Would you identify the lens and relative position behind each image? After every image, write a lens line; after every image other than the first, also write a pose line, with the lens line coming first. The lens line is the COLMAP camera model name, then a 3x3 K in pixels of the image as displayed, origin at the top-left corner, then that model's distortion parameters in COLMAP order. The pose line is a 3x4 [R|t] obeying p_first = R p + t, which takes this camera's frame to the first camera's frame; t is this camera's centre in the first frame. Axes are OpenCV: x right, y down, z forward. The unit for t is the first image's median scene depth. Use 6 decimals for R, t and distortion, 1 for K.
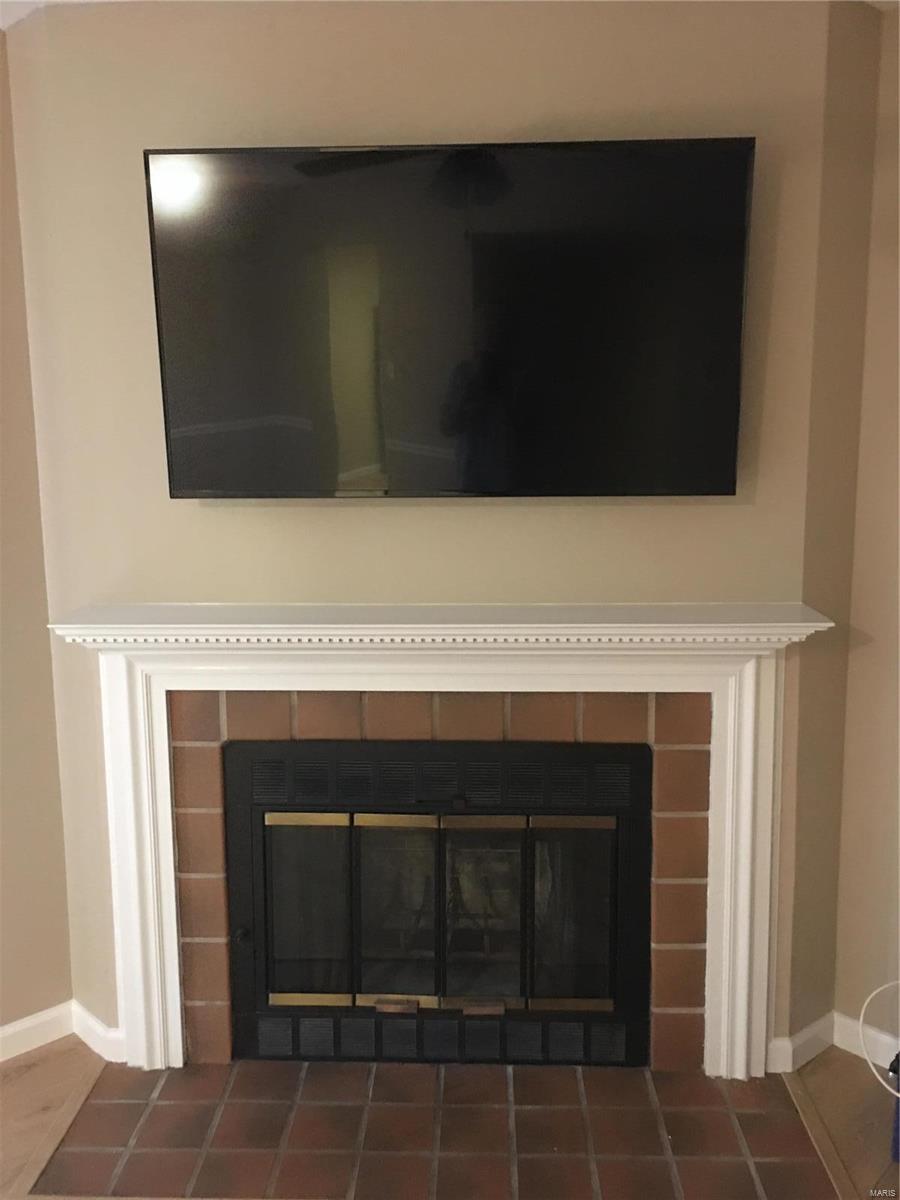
lens RADIAL K [[1016.8, 0, 445.5], [0, 1016.8, 593.1], [0, 0, 1]] dist [0.069850, -0.099818]
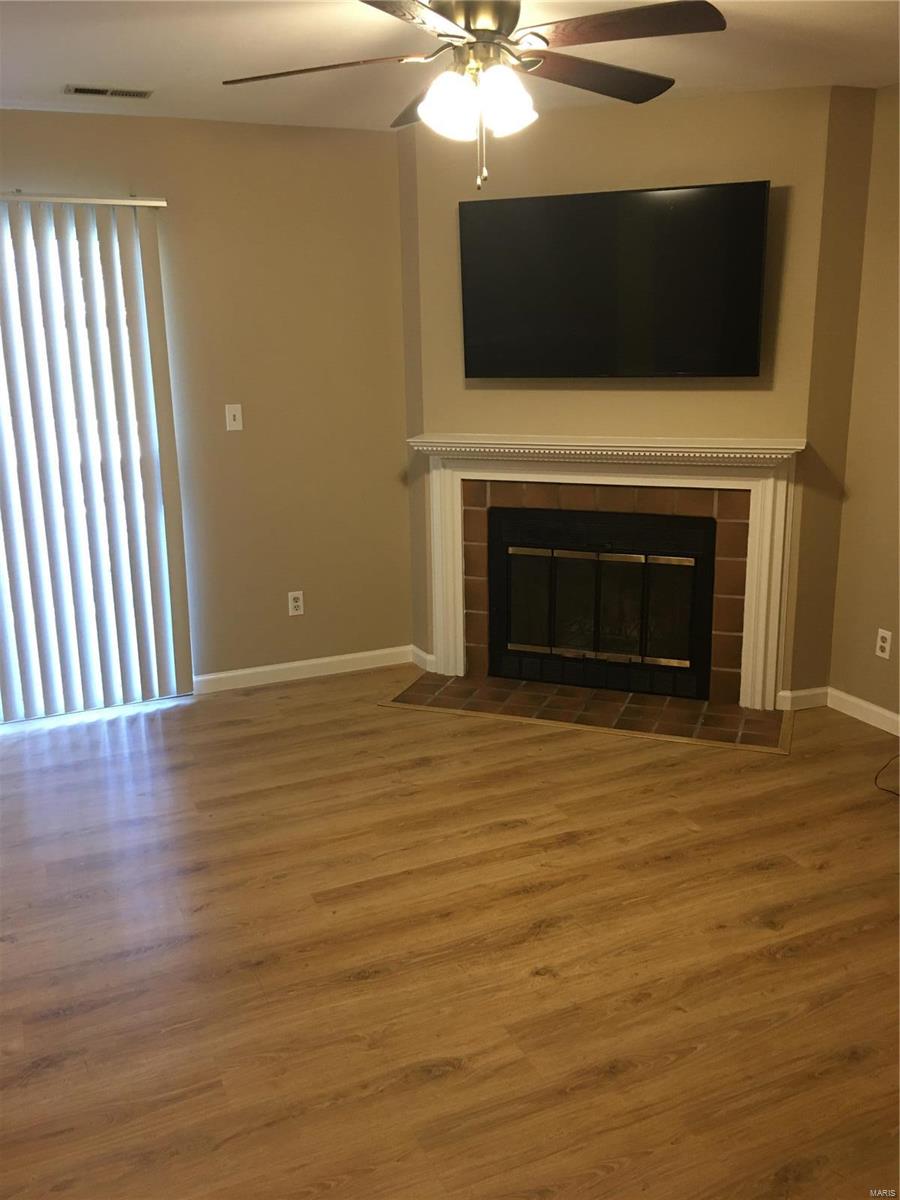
lens RADIAL K [[1016.8, 0, 445.5], [0, 1016.8, 593.1], [0, 0, 1]] dist [0.069850, -0.099818]
pose [[0.946789, 0.072502, -0.313583, 0.314728], [-0.042769, 0.993998, 0.100687, 0.113484], [0.319001, -0.081918, 0.944208, -0.844037]]
